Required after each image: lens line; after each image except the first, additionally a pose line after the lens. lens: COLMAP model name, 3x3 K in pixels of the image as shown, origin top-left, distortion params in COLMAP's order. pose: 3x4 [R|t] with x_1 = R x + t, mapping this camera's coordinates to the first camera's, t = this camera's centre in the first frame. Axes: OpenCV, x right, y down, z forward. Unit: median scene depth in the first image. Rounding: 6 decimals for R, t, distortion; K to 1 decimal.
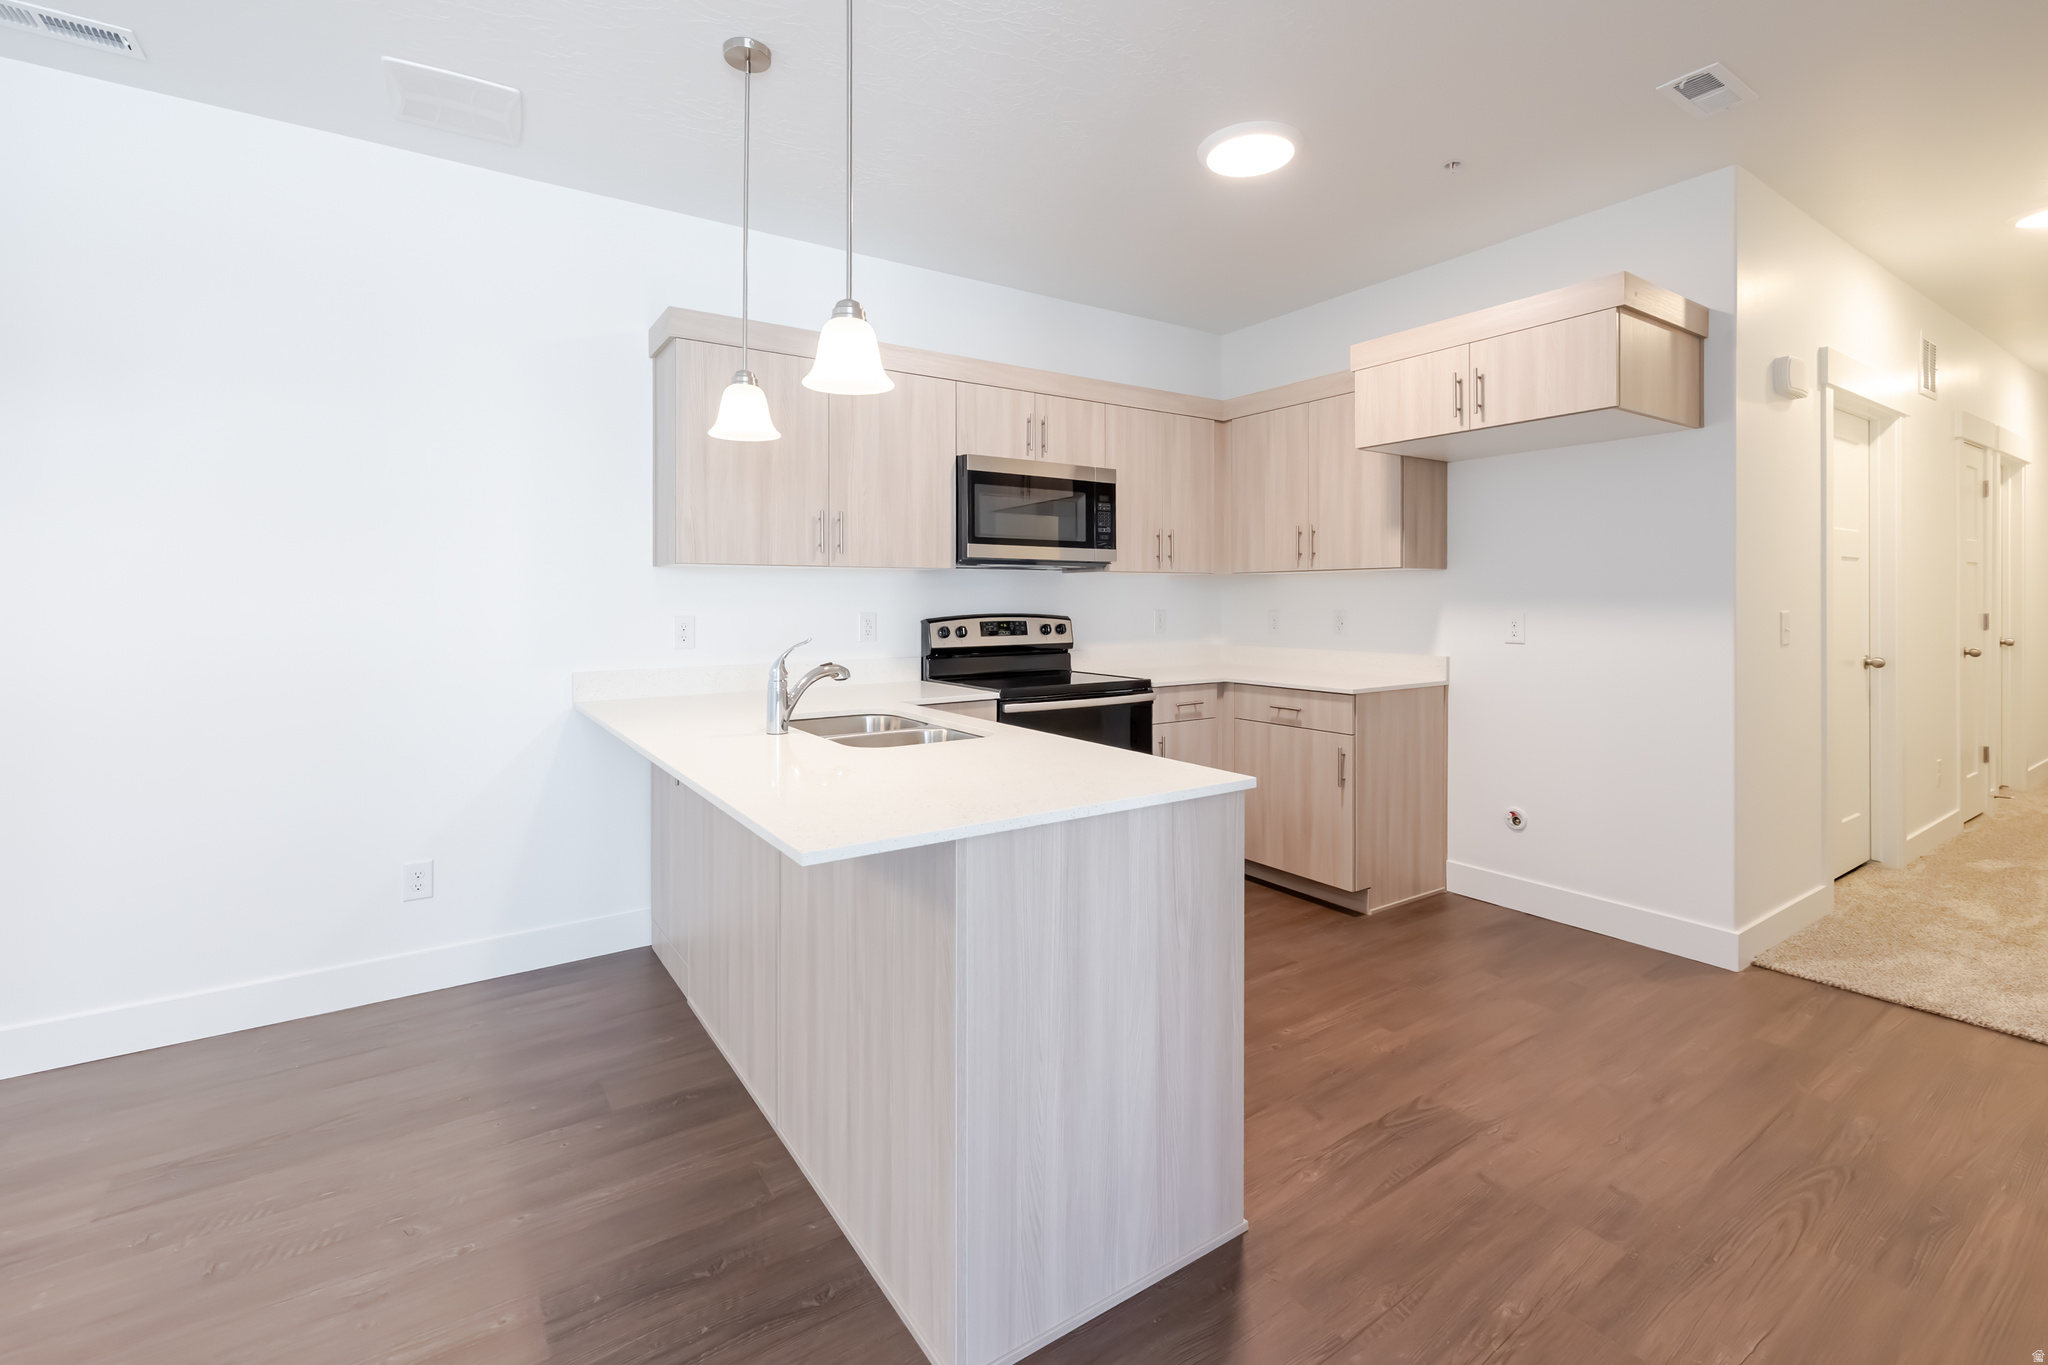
lens RADIAL K [[870.6, 0, 1032.4], [0, 870.6, 606.2], [0, 0, 1]] dist [0.000504, -0.000426]
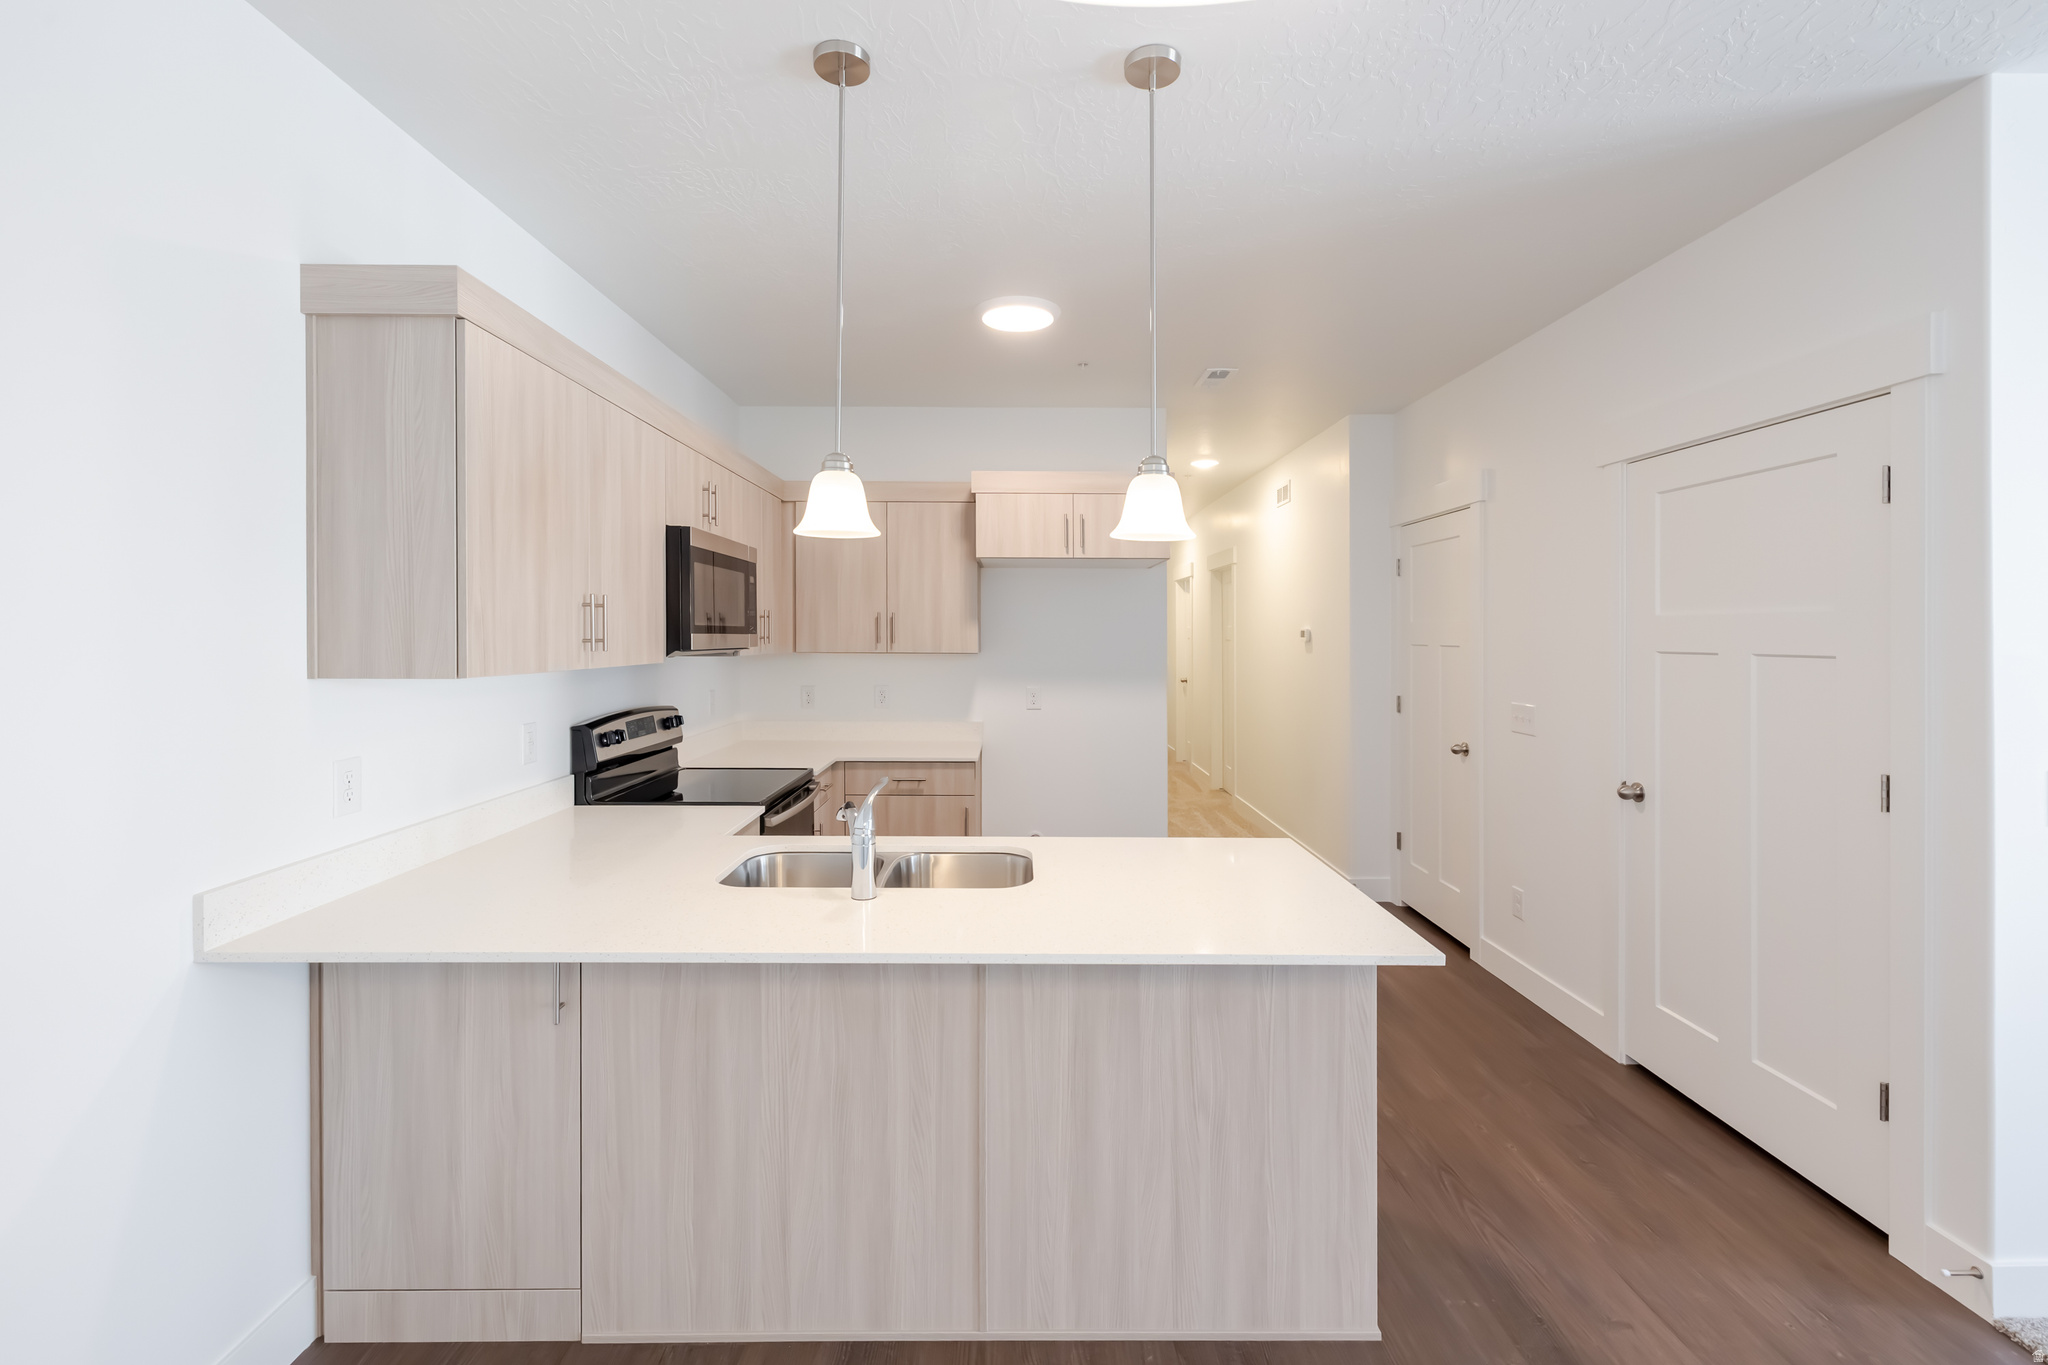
lens RADIAL K [[883.6, 0, 994.3], [0, 883.6, 636.4], [0, 0, 1]] dist [-0.000361, -0.000127]
pose [[0.571417, 0.003004, 0.820654, -0.561208], [0.000566, 0.999992, -0.004054, -0.060548], [-0.820659, 0.002781, 0.571411, 0.255542]]
